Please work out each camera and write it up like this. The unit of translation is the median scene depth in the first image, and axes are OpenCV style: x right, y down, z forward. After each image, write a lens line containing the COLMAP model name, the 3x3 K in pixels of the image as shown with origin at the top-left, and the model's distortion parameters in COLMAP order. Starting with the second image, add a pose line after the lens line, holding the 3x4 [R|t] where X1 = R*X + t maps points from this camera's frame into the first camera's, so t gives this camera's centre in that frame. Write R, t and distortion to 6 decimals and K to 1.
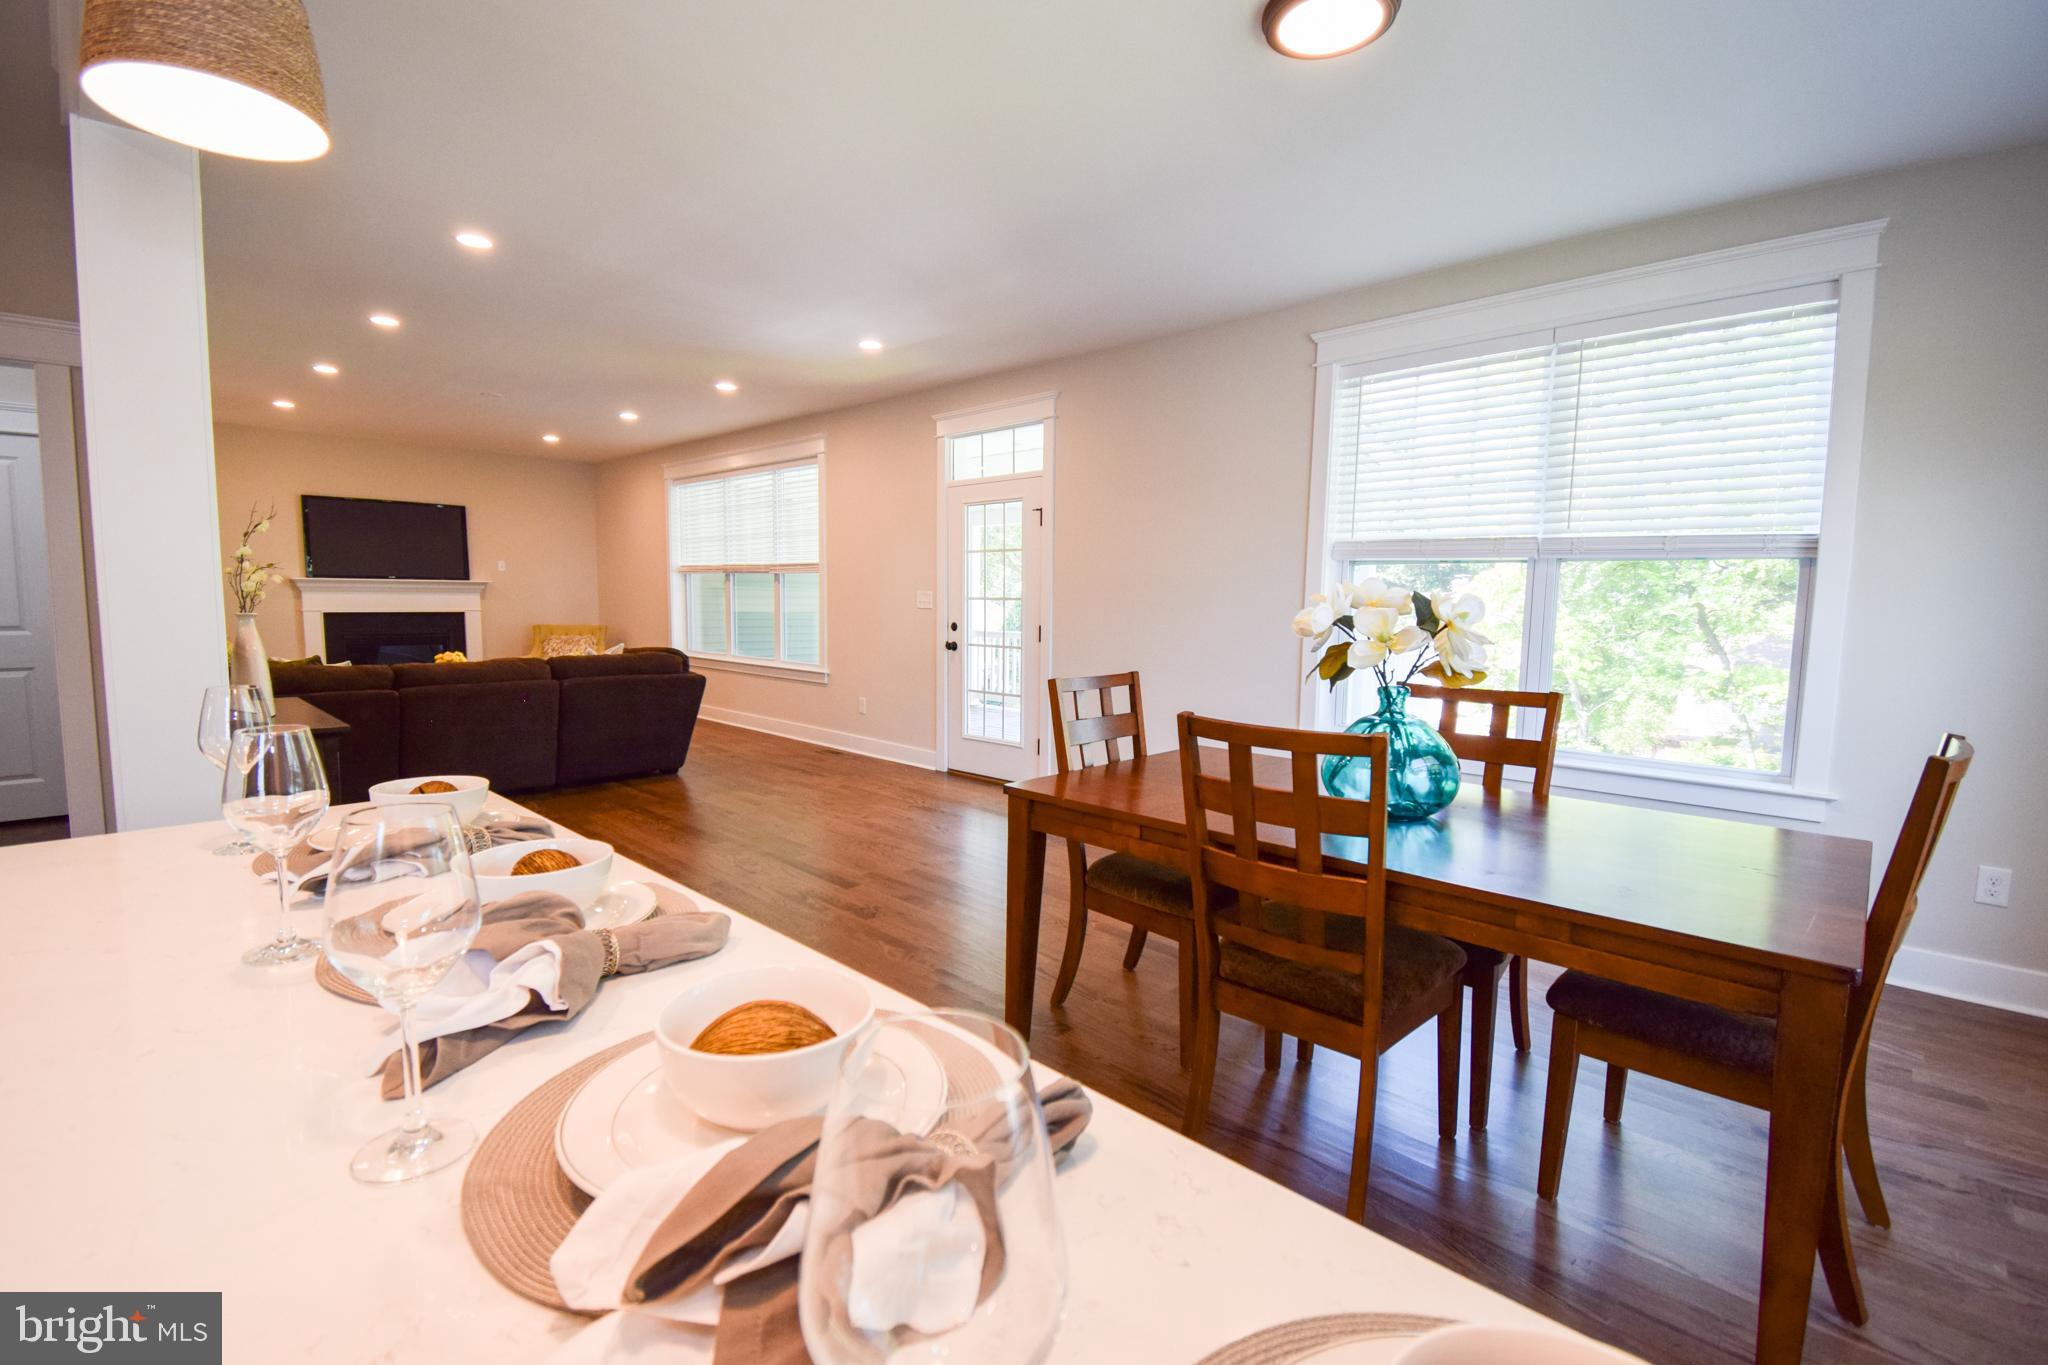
lens RADIAL K [[905.4, 0, 1029.7], [0, 905.4, 679.7], [0, 0, 1]] dist [0.017577, -0.014407]
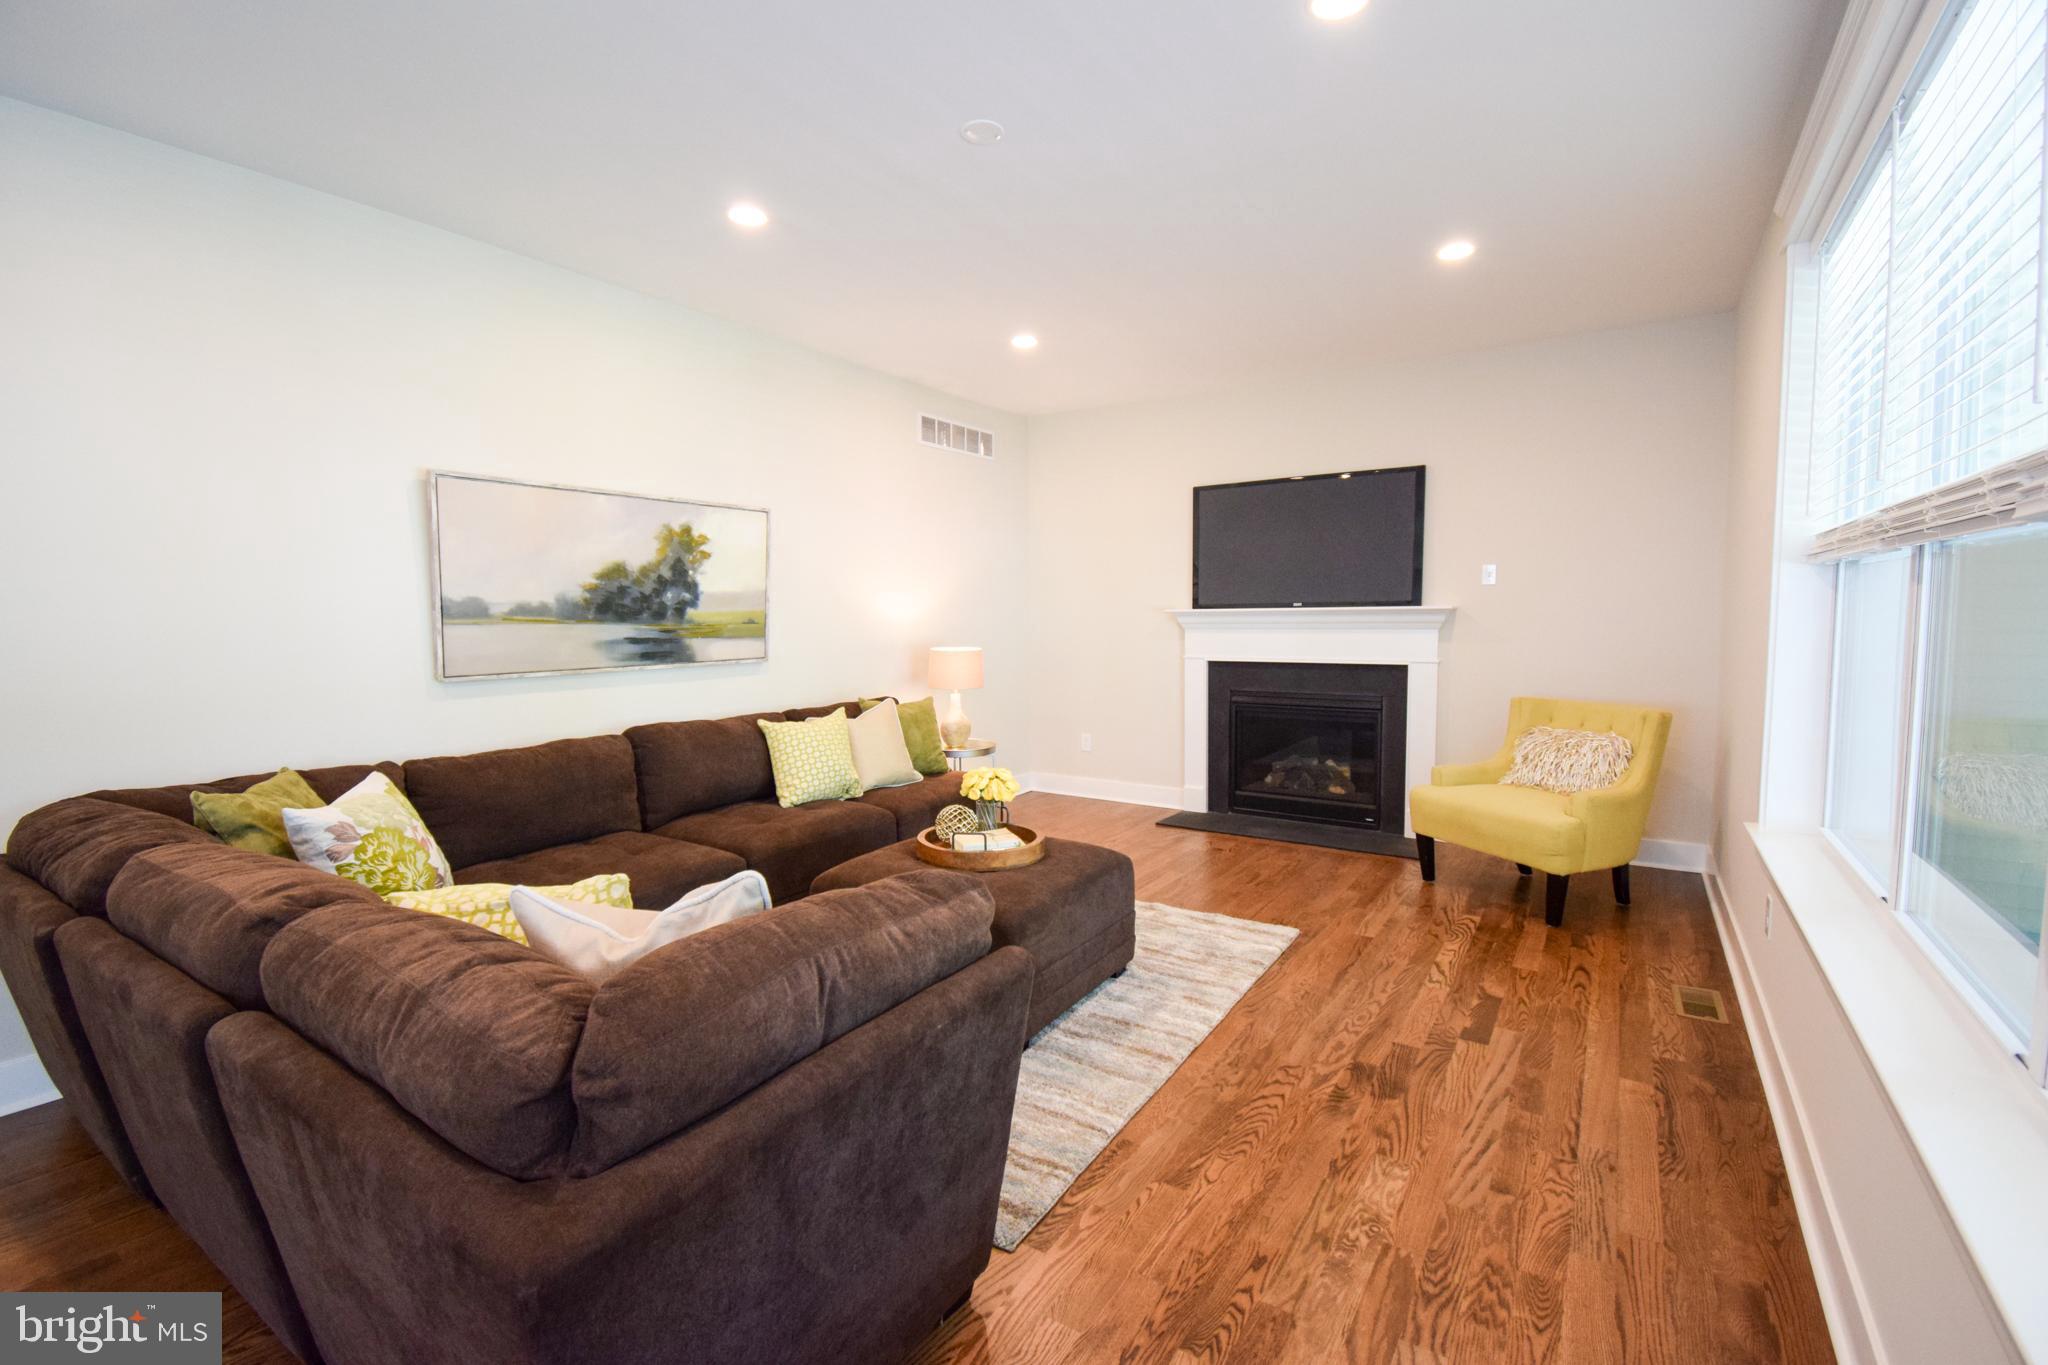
lens RADIAL K [[905.4, 0, 1024.3], [0, 905.4, 672.6], [0, 0, 1]] dist [0.017577, -0.014407]
pose [[0.188493, 0.048313, -0.980885, -0.152576], [-0.081263, 0.996131, 0.033448, -0.075924], [0.978707, 0.073405, 0.191690, 0.740750]]
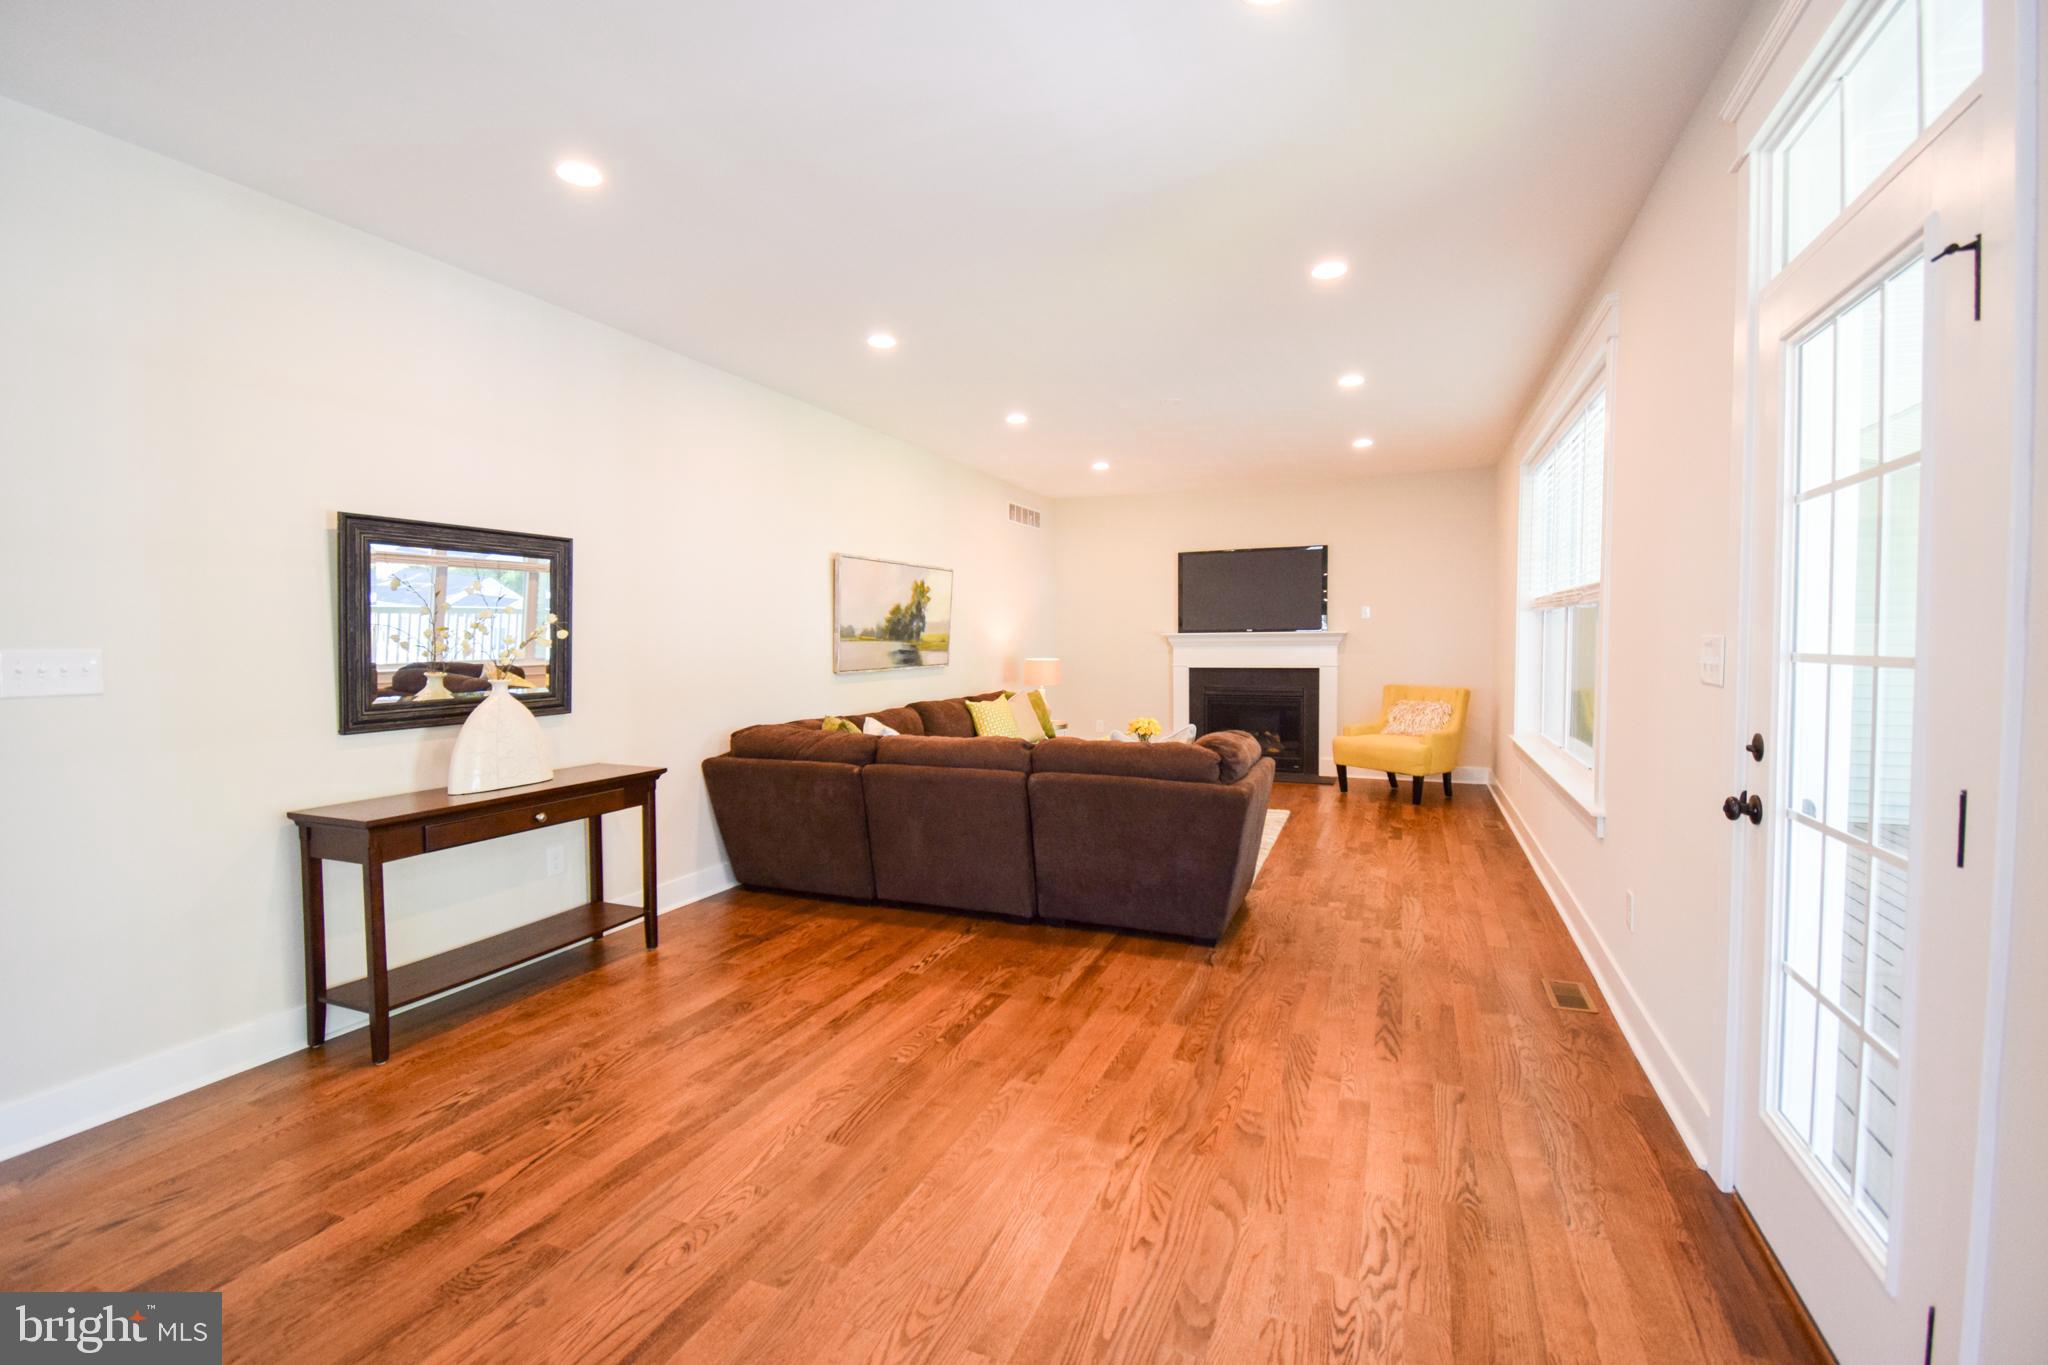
lens RADIAL K [[905.4, 0, 1015.1], [0, 905.4, 669.3], [0, 0, 1]] dist [0.017577, -0.014407]
pose [[0.357983, 0.015542, -0.933599, 0.085786], [-0.074356, 0.997161, -0.011912, -0.045244], [0.930763, 0.073683, 0.358123, 0.463895]]
